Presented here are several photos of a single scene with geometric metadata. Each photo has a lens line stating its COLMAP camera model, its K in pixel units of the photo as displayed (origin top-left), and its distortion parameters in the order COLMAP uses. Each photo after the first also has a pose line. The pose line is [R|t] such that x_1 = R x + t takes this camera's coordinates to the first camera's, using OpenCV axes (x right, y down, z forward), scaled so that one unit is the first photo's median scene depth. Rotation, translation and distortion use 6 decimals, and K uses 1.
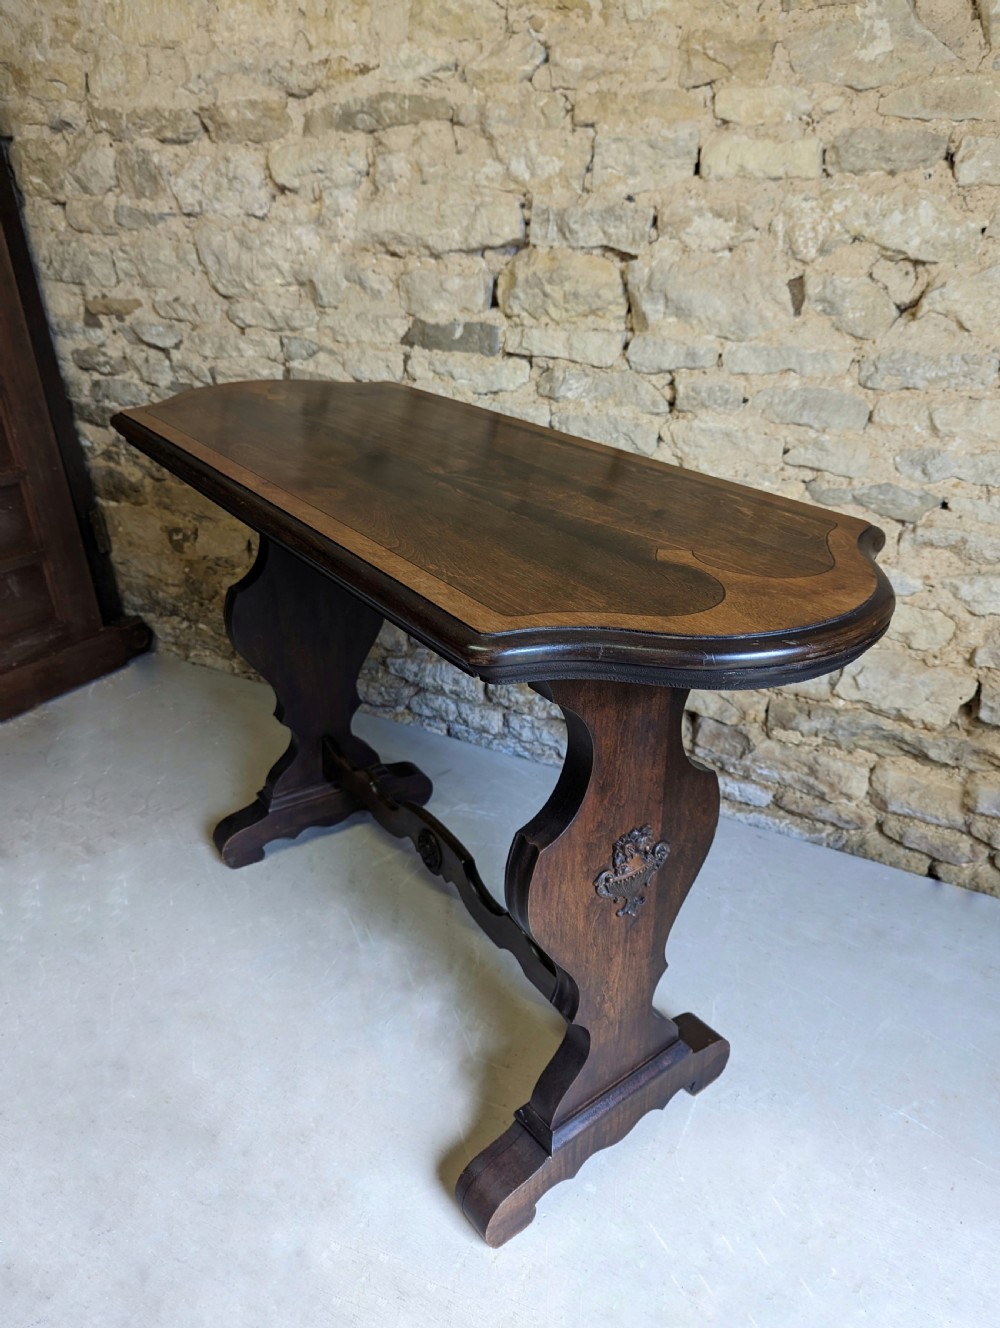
lens RADIAL K [[941.0, 0, 514.3], [0, 941.0, 669.0], [0, 0, 1]] dist [0.070782, -0.069721]
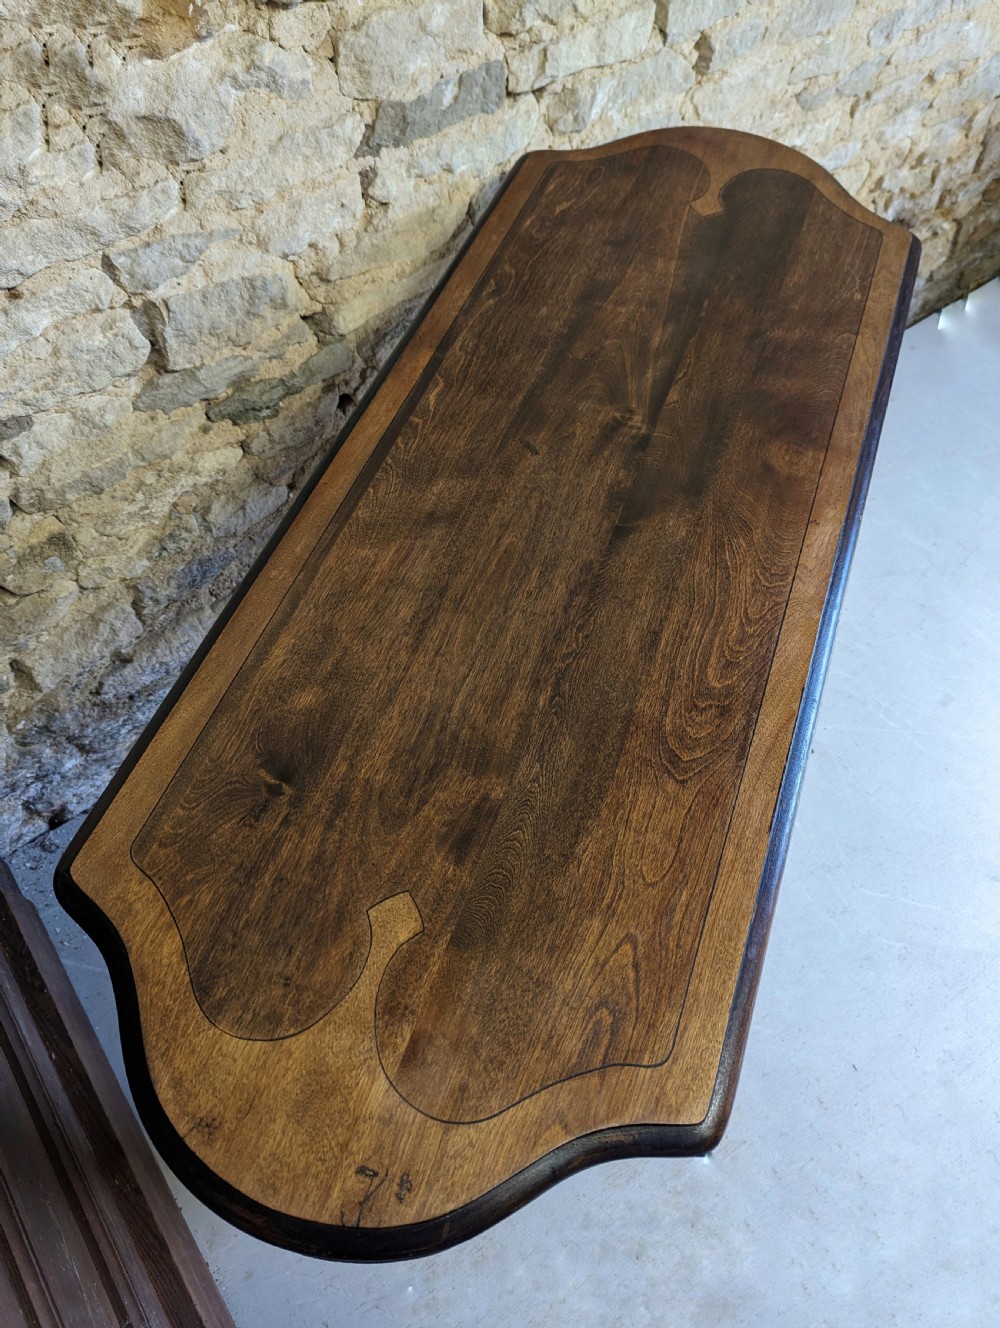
lens RADIAL K [[941.0, 0, 514.3], [0, 941.0, 669.0], [0, 0, 1]] dist [0.070782, -0.069721]
pose [[0.401132, -0.772700, 0.491963, -0.662611], [0.380456, 0.629089, 0.677865, -0.548012], [-0.833275, -0.084743, 0.546326, 0.619515]]
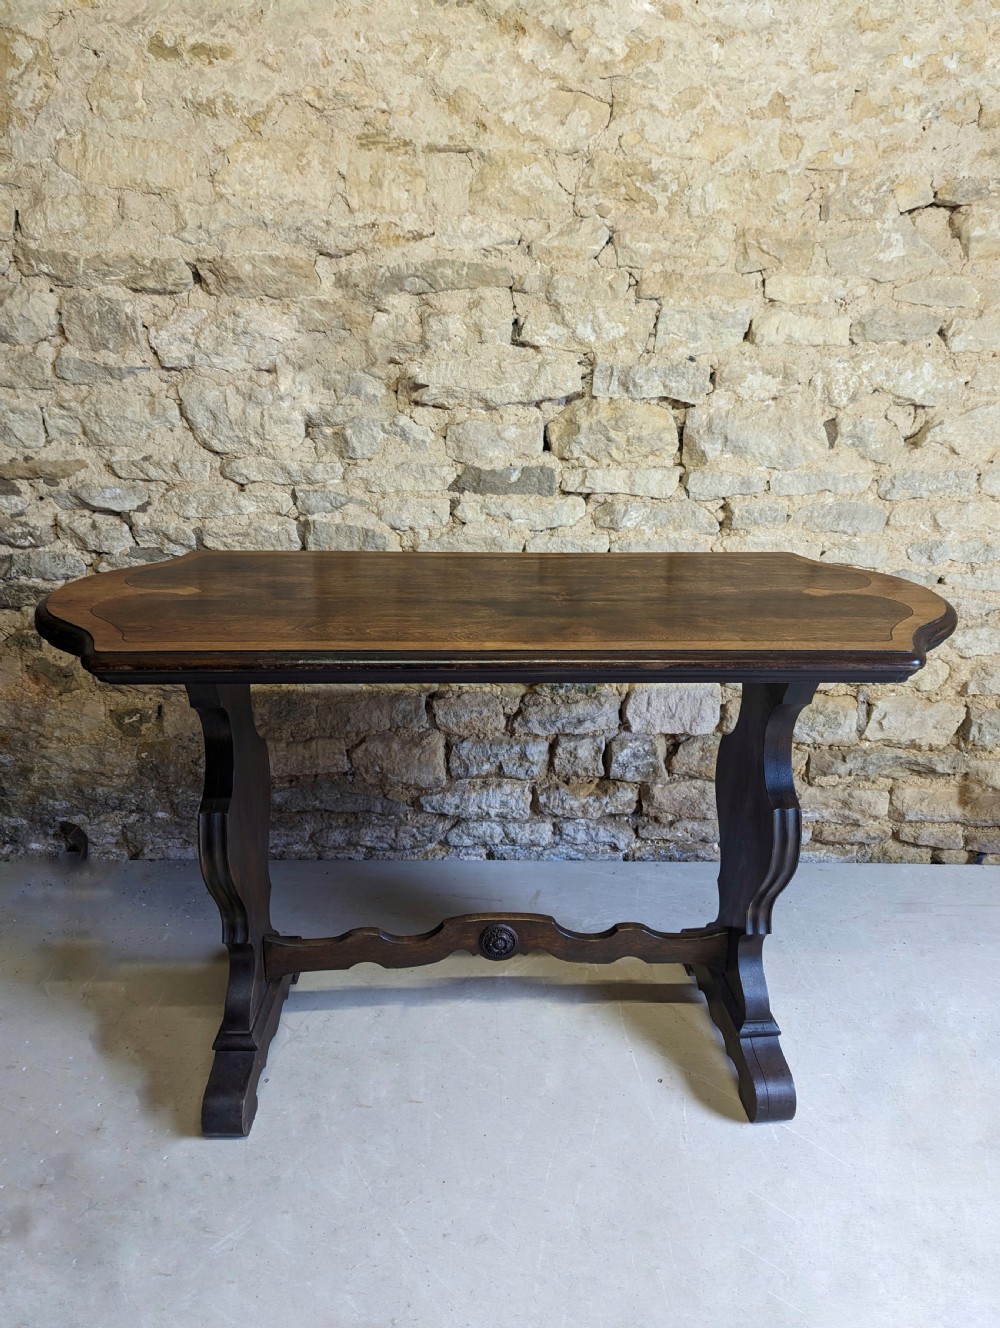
lens RADIAL K [[930.4, 0, 509.3], [0, 930.4, 670.9], [0, 0, 1]] dist [0.076419, -0.073730]
pose [[0.867645, -0.175012, 0.465363, -0.609813], [0.206360, 0.978332, -0.016820, -0.132619], [-0.452336, 0.110626, 0.884960, 0.114007]]
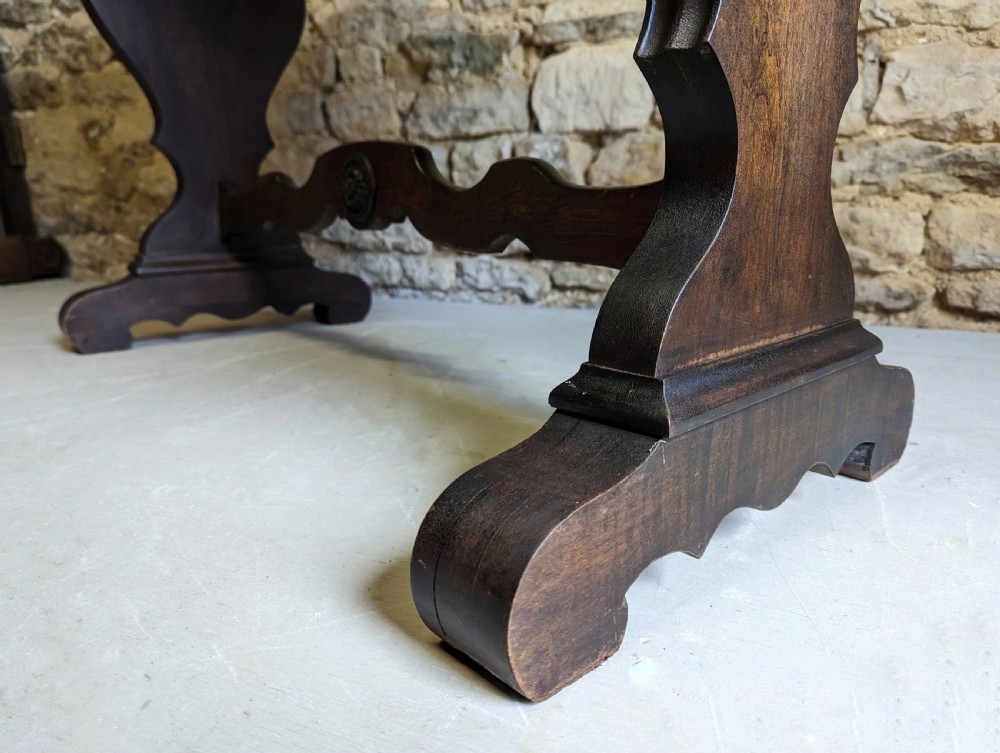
lens RADIAL K [[719.2, 0, 494.3], [0, 719.2, 372.1], [0, 0, 1]] dist [0.045410, -0.047536]
pose [[0.997129, -0.030168, 0.069452, -0.030604], [0.044108, 0.976940, -0.208908, 0.345852], [-0.061548, 0.211371, 0.975466, 0.458651]]
